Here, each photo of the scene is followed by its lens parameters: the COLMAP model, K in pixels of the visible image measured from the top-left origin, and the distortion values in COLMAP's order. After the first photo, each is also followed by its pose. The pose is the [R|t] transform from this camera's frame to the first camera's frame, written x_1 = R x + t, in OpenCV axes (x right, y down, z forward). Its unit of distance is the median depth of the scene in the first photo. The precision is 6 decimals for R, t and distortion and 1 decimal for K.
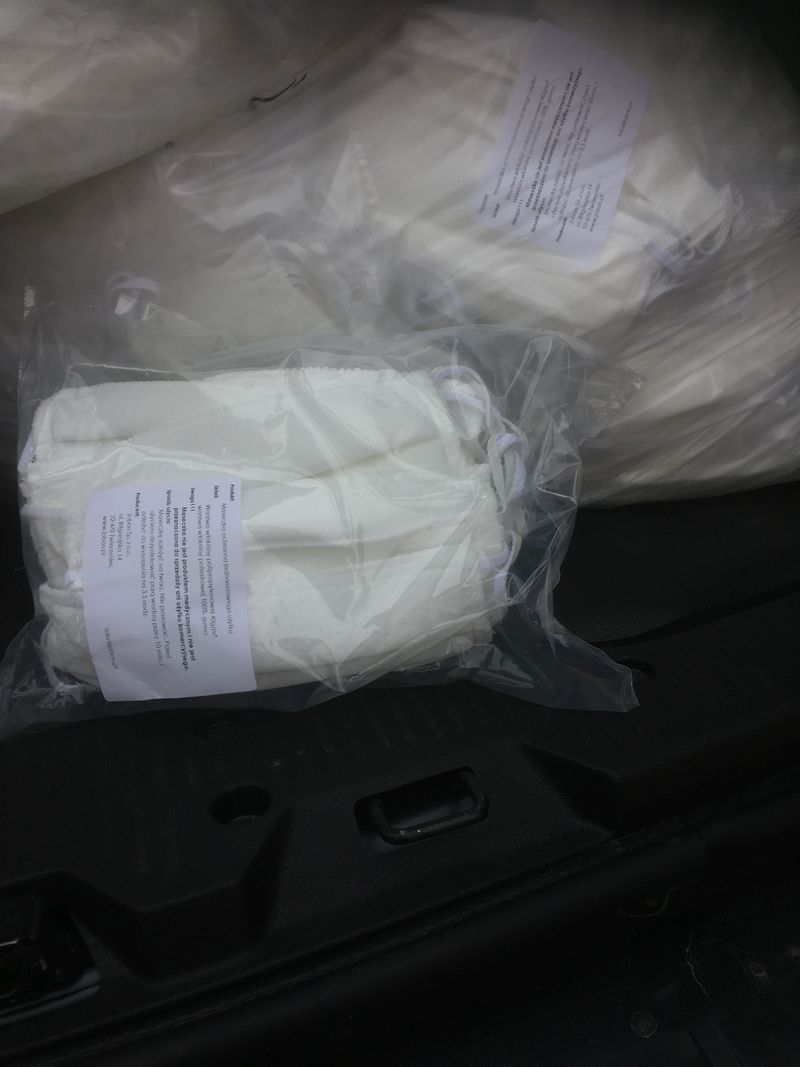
lens RADIAL K [[908.9, 0, 400.0], [0, 908.9, 533.5], [0, 0, 1]] dist [-0.001758, -0.000394]
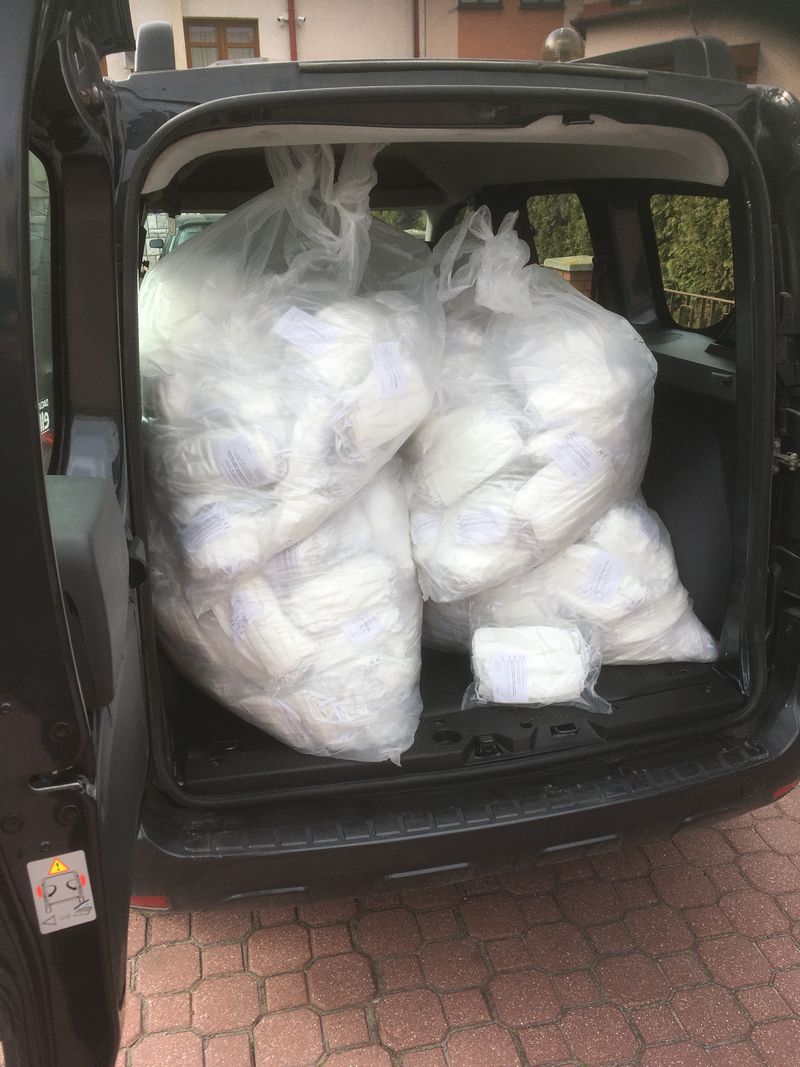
lens RADIAL K [[908.9, 0, 400.0], [0, 908.9, 533.5], [0, 0, 1]] dist [-0.001758, -0.000394]
pose [[0.994388, 0.070660, -0.078739, -0.492513], [-0.079942, 0.989335, -0.121761, -0.056688], [0.069295, 0.127373, 0.989431, -3.646541]]
